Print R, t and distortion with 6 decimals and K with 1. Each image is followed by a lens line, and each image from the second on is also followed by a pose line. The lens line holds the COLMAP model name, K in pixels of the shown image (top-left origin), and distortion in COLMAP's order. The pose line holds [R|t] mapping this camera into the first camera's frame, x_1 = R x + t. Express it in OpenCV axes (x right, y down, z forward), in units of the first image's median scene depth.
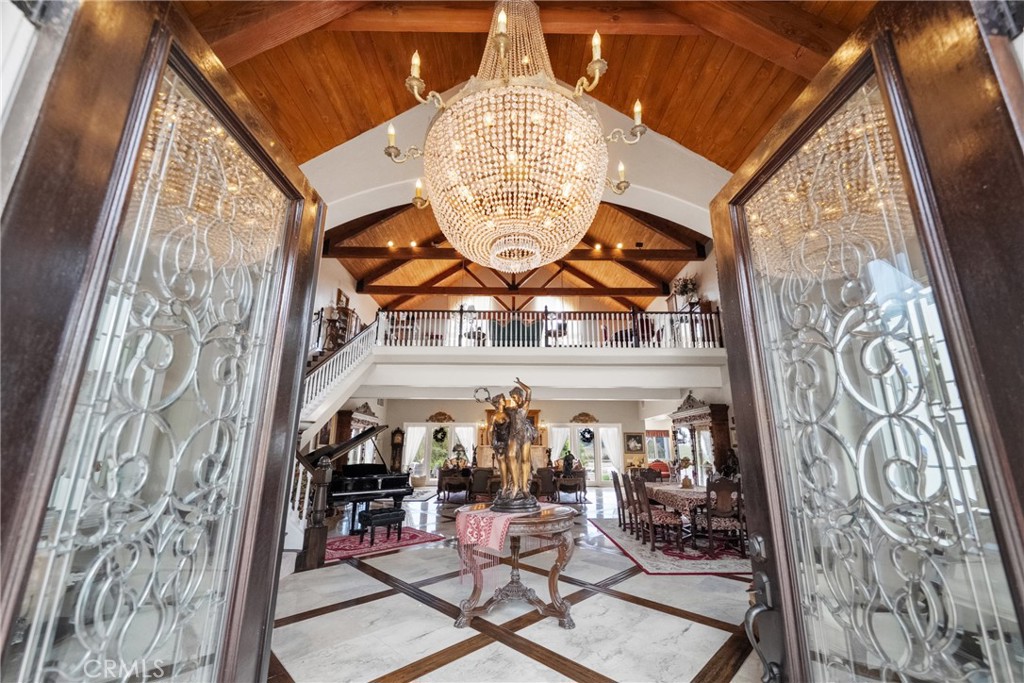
lens RADIAL K [[376.3, 0, 516.5], [0, 376.3, 363.3], [0, 0, 1]] dist [0.000340, 0.000004]
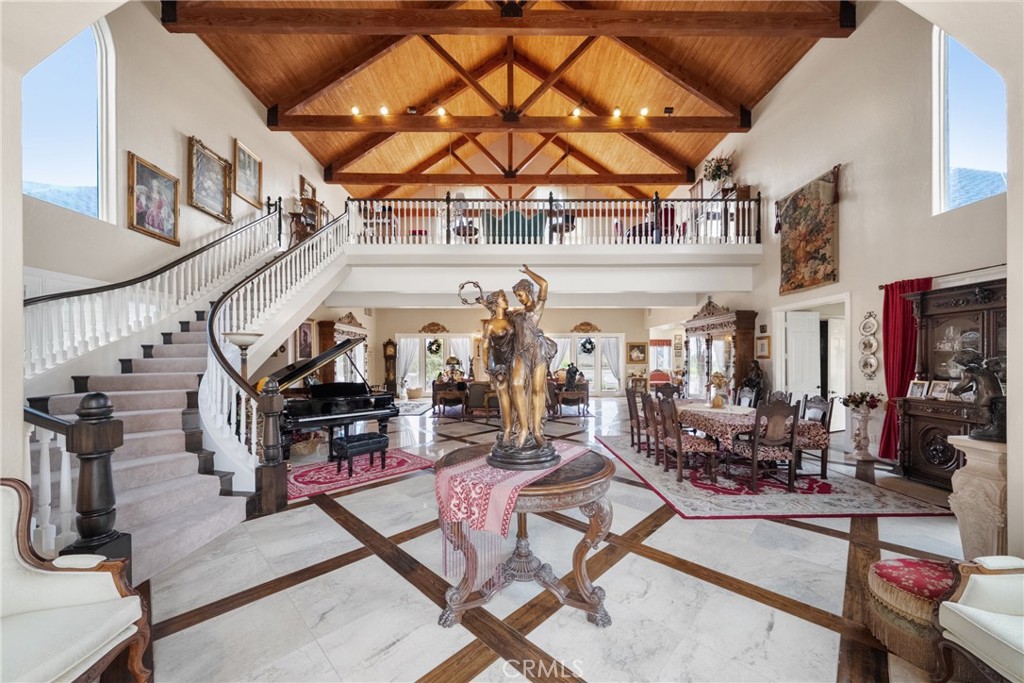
lens RADIAL K [[364.6, 0, 511.7], [0, 364.6, 359.2], [0, 0, 1]] dist [0.000247, 0.000033]
pose [[0.999973, -0.007025, -0.002098, -0.007721], [0.007318, 0.973865, 0.227009, 0.021212], [0.000448, -0.227018, 0.973890, 0.141829]]
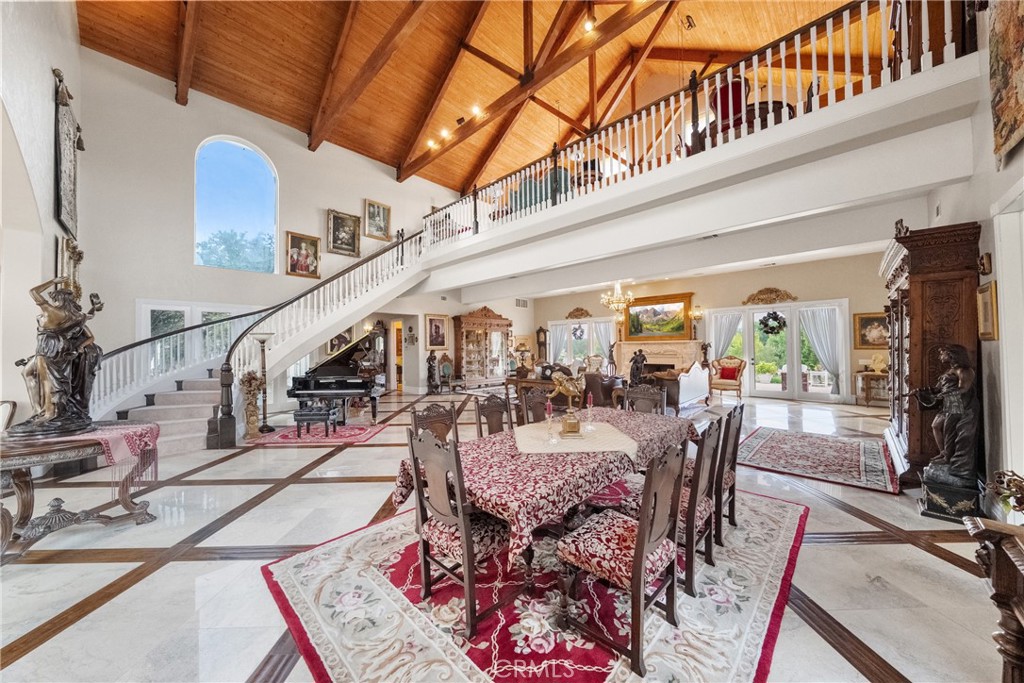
lens RADIAL K [[351.5, 0, 514.8], [0, 351.5, 335.9], [0, 0, 1]] dist [-0.000764, -0.000030]
pose [[0.706538, -0.034853, -0.706816, 0.467512], [0.177473, 0.975595, 0.129296, 0.091568], [0.685060, -0.216793, 0.695481, 0.436363]]
